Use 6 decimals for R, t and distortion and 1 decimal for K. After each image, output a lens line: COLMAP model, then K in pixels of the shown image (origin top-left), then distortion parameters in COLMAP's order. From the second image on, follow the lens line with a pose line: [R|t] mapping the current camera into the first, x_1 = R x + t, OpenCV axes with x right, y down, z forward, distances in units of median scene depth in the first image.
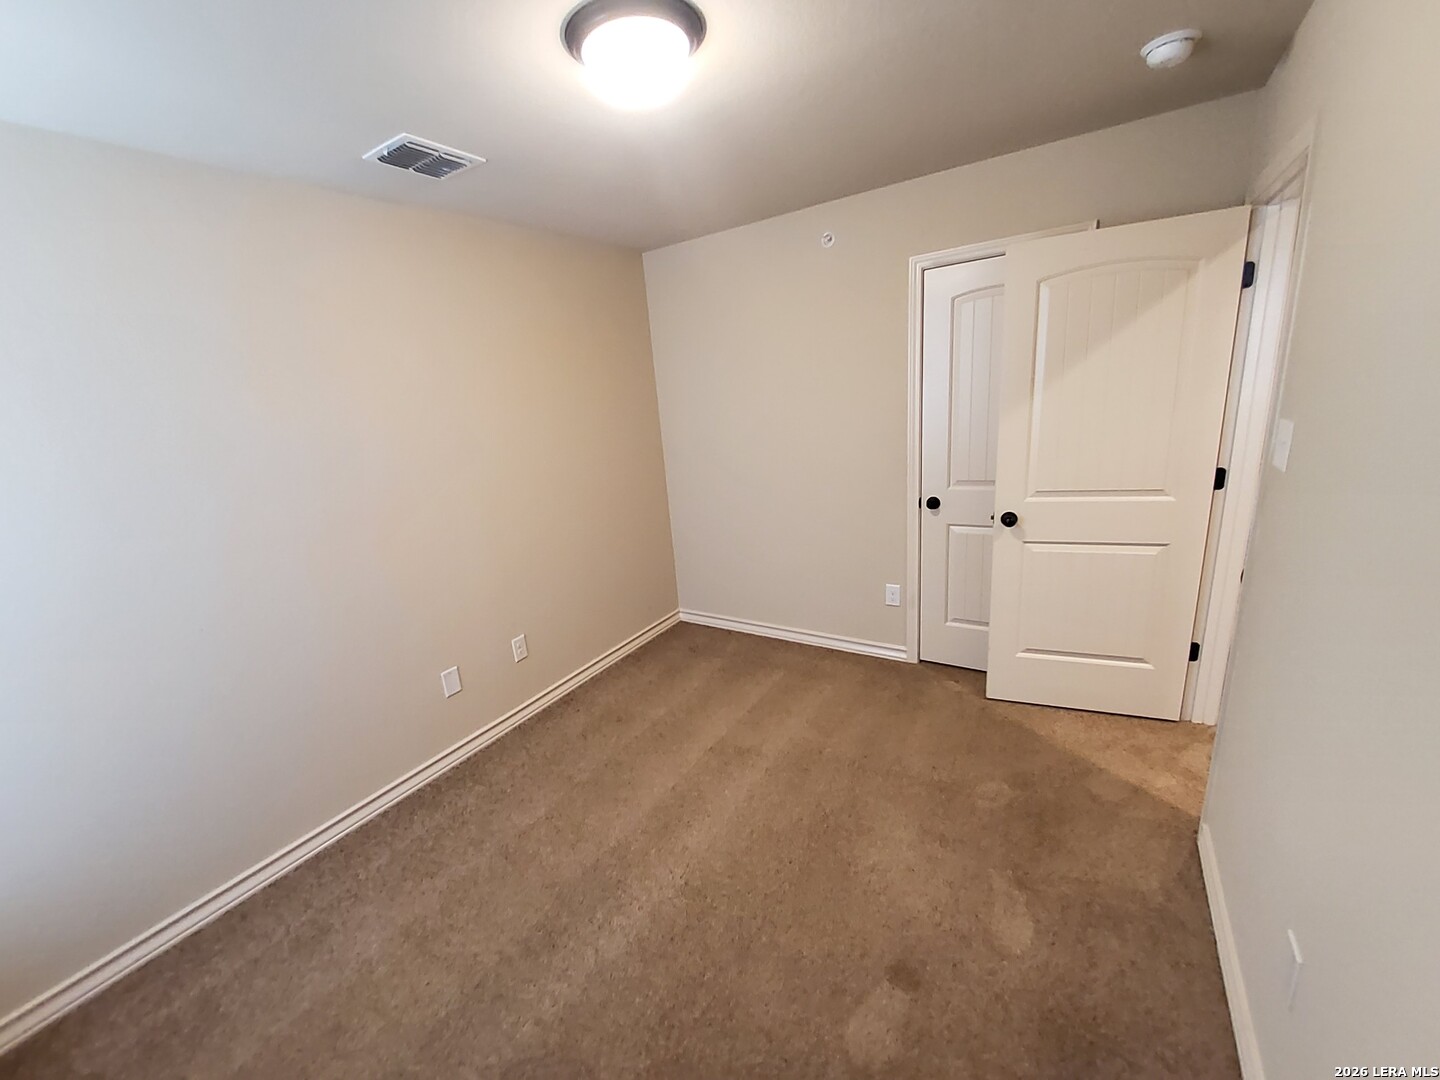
lens RADIAL K [[571.5, 0, 705.3], [0, 571.5, 545.0], [0, 0, 1]] dist [0.000297, -0.011854]
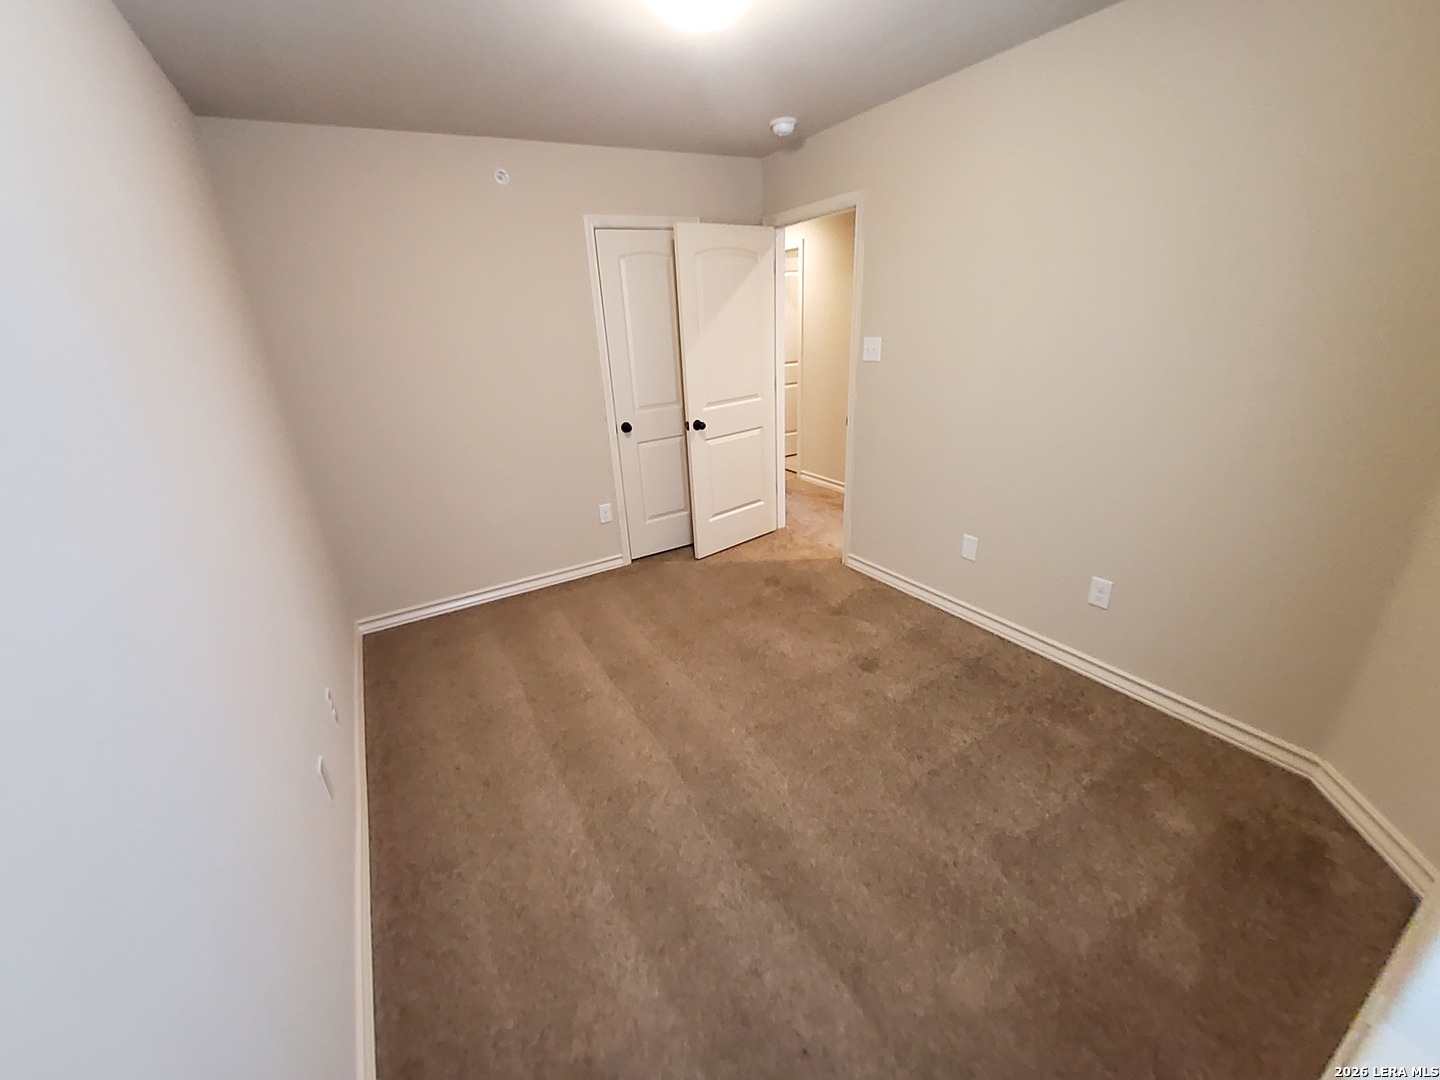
lens RADIAL K [[571.5, 0, 705.3], [0, 571.5, 545.0], [0, 0, 1]] dist [0.000297, -0.011854]
pose [[0.440445, -0.272190, 0.855524, -0.712667], [0.250792, 0.952299, 0.173866, -0.003568], [-0.862039, 0.137980, 0.487698, 0.314355]]
